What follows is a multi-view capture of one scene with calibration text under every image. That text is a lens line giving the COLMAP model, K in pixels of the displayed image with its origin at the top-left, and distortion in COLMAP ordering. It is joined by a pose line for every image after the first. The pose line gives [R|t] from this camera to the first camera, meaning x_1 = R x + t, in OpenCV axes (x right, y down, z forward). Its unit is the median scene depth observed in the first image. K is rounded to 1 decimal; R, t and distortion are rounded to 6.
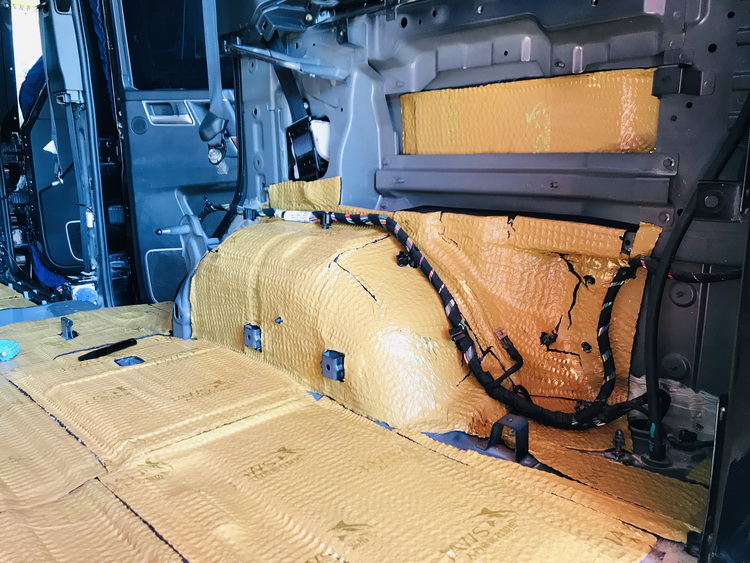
lens RADIAL K [[601.3, 0, 375.6], [0, 601.3, 282.5], [0, 0, 1]] dist [0.016512, -0.020607]
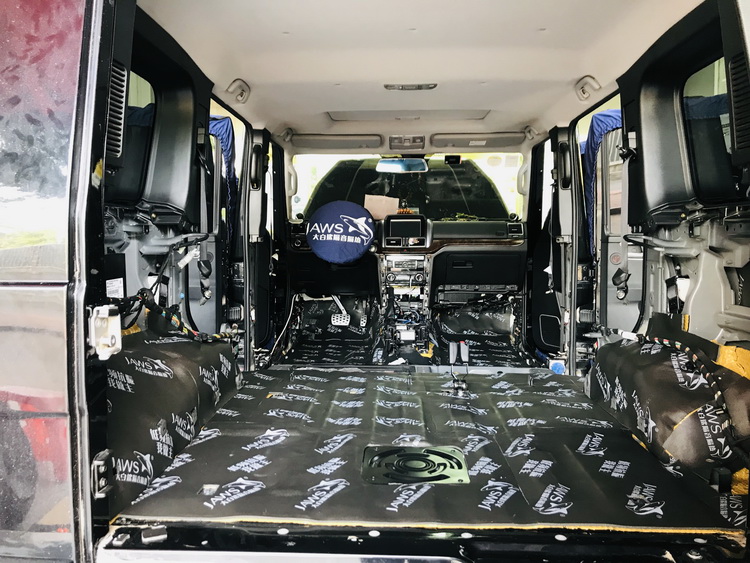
lens RADIAL K [[601.3, 0, 369.2], [0, 601.3, 277.0], [0, 0, 1]] dist [0.016512, -0.020607]
pose [[0.674687, 0.049341, -0.736453, 0.316387], [-0.156396, 0.984664, -0.077309, -0.012382], [0.721344, 0.167338, 0.672057, -0.405567]]
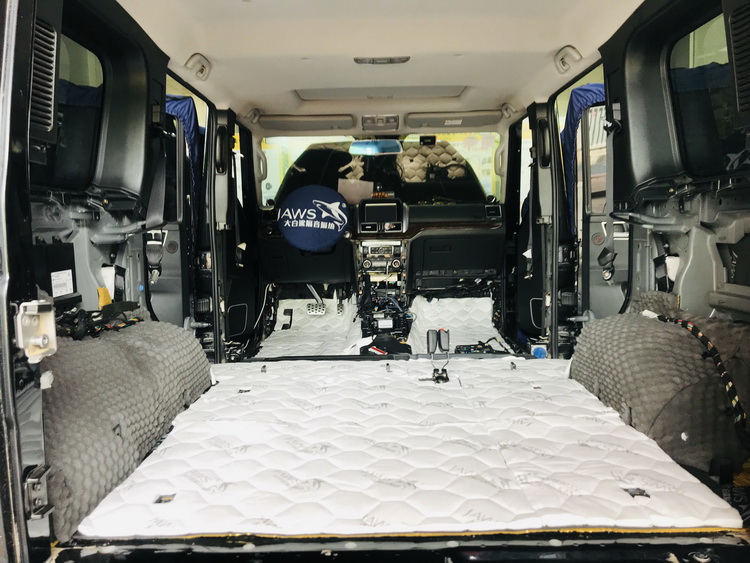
lens RADIAL K [[601.3, 0, 377.2], [0, 601.3, 279.8], [0, 0, 1]] dist [0.016512, -0.020607]
pose [[0.711860, 0.051366, -0.700440, 0.268537], [-0.130421, 0.989643, -0.059973, -0.015161], [0.690106, 0.134045, 0.711187, -0.349545]]
